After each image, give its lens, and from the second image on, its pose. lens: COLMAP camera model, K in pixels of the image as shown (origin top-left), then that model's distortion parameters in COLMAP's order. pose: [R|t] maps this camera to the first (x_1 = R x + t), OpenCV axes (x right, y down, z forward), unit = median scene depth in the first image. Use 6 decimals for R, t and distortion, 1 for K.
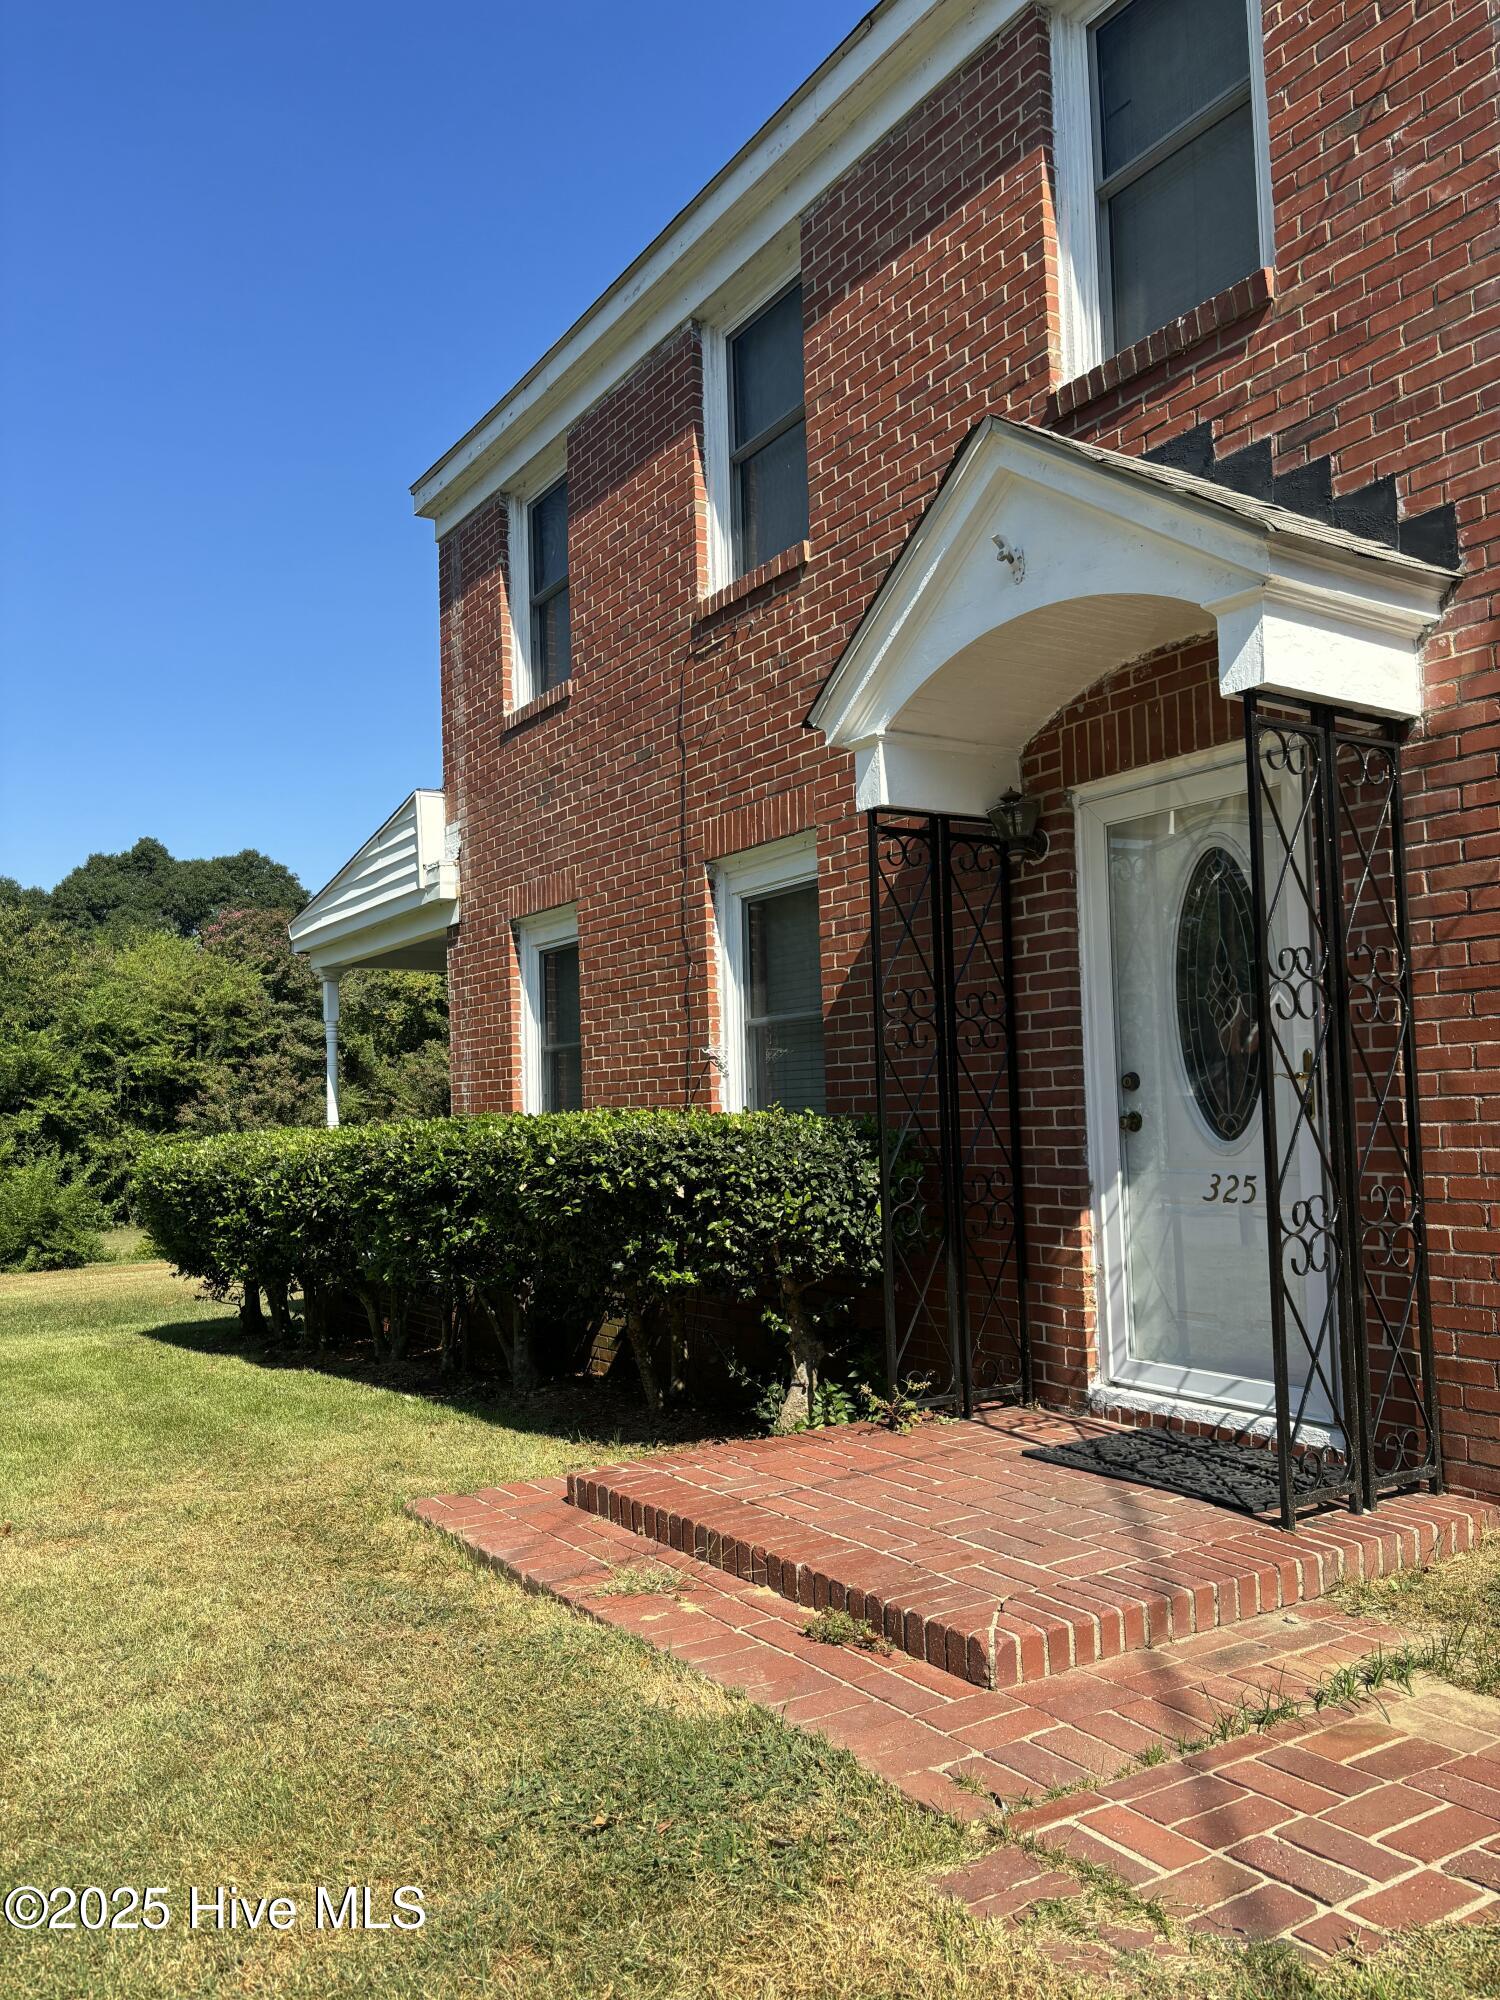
lens RADIAL K [[1514.2, 0, 744.2], [0, 1514.2, 1043.5], [0, 0, 1]] dist [-0.001442, -0.001861]
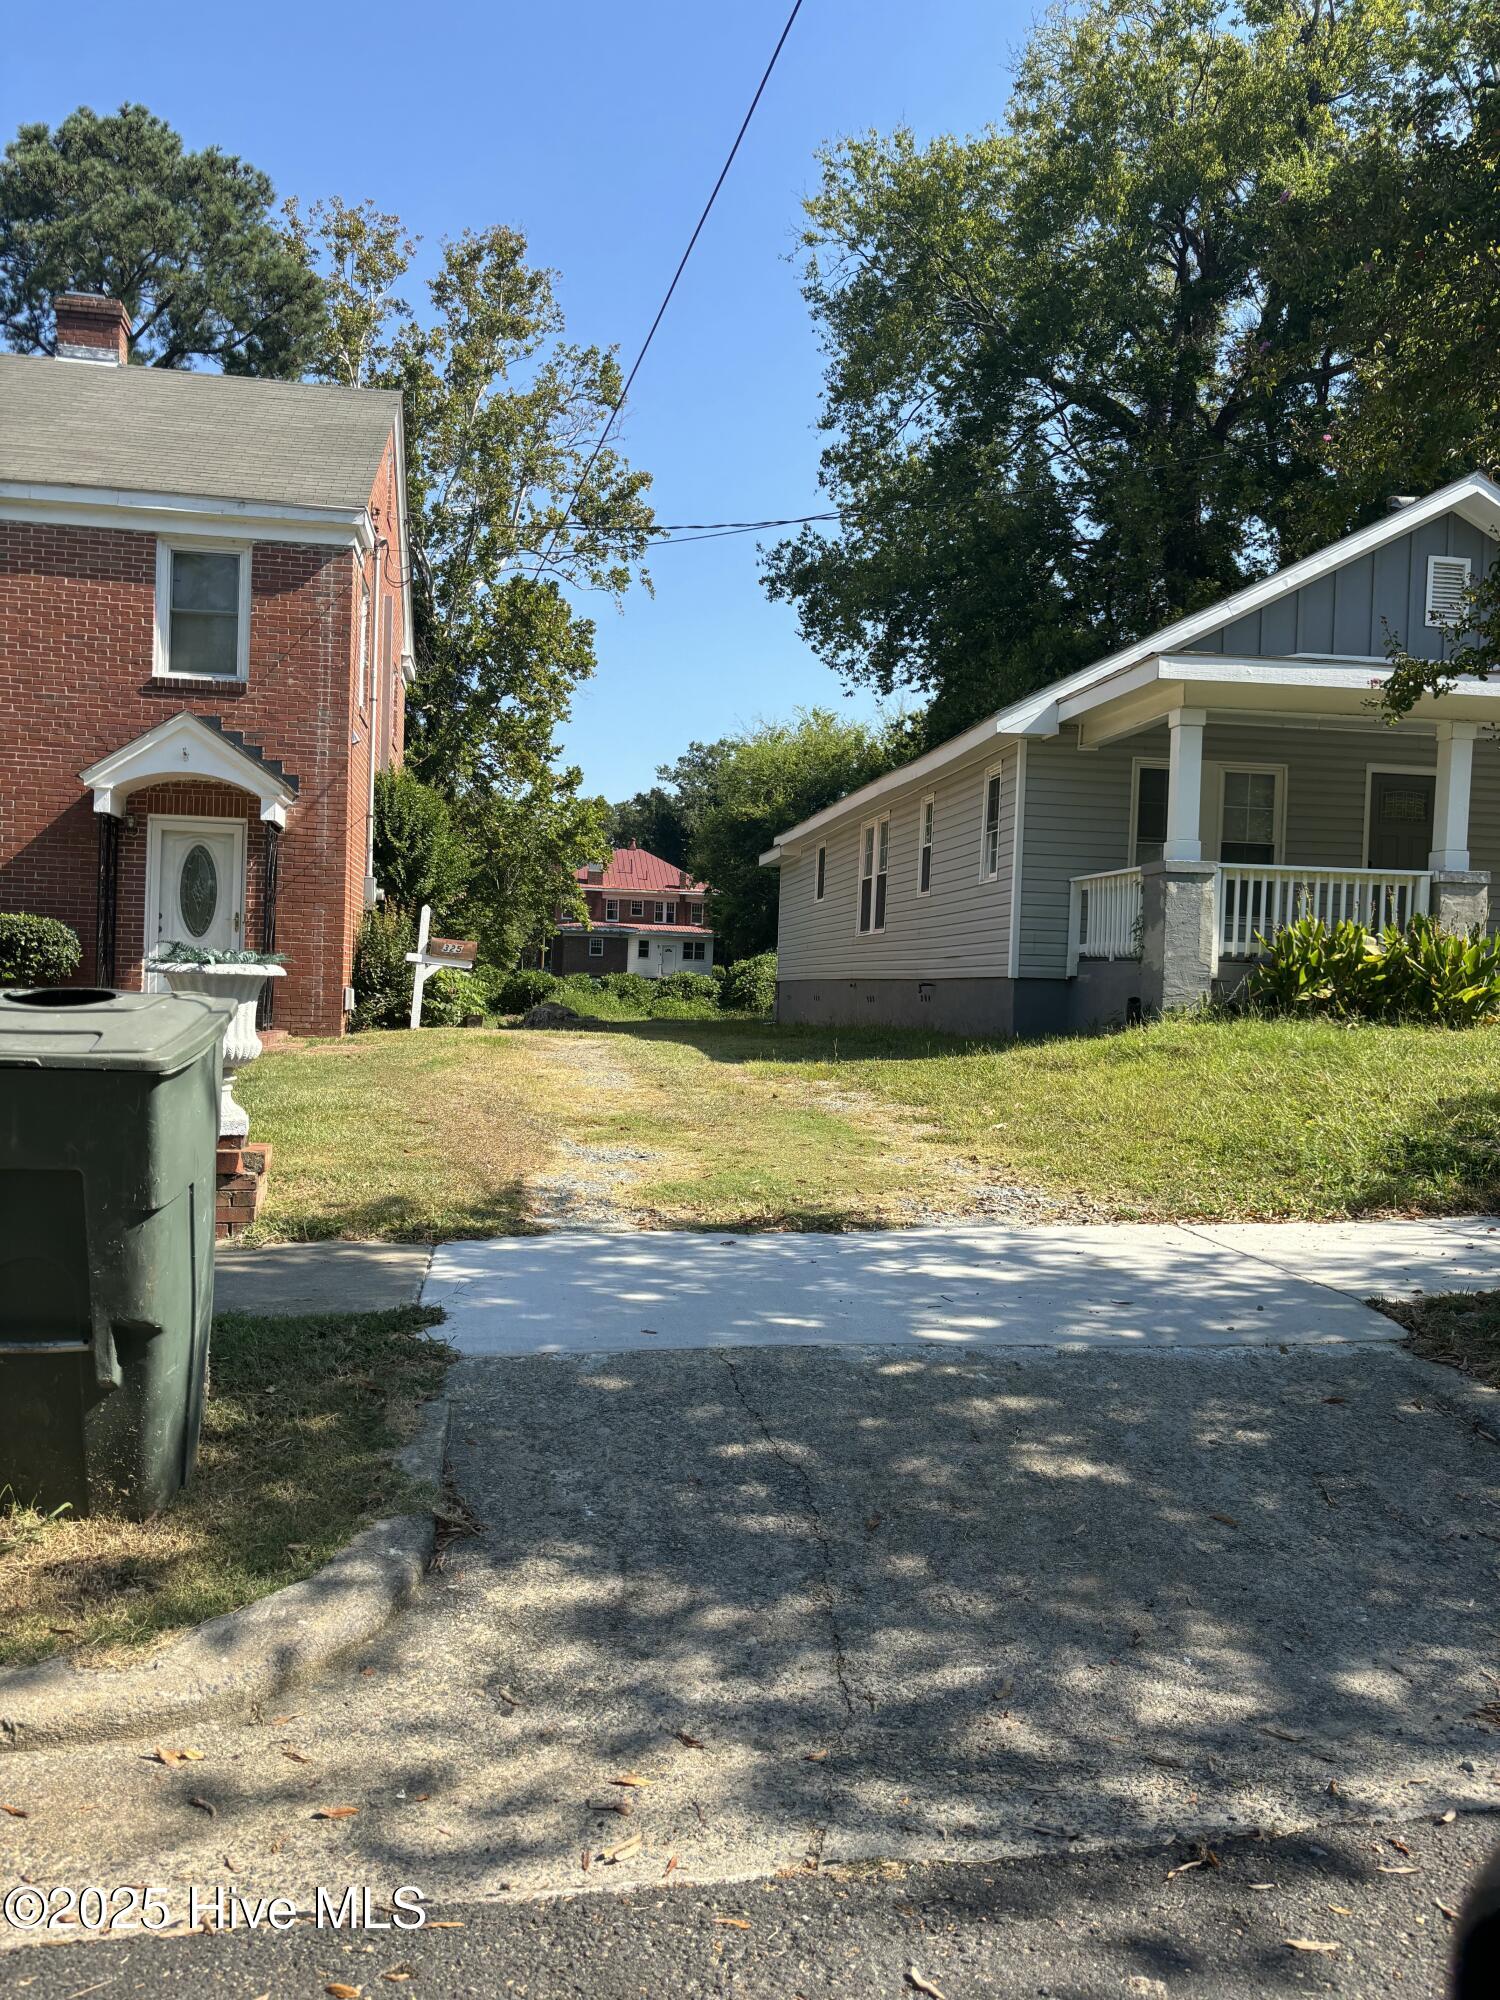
lens RADIAL K [[1514.2, 0, 744.2], [0, 1514.2, 1043.5], [0, 0, 1]] dist [-0.001442, -0.001861]
pose [[0.394492, 0.012717, 0.918811, -2.021486], [-0.093604, 0.995259, 0.026414, 0.088003], [-0.914119, -0.096425, 0.393812, -1.250919]]
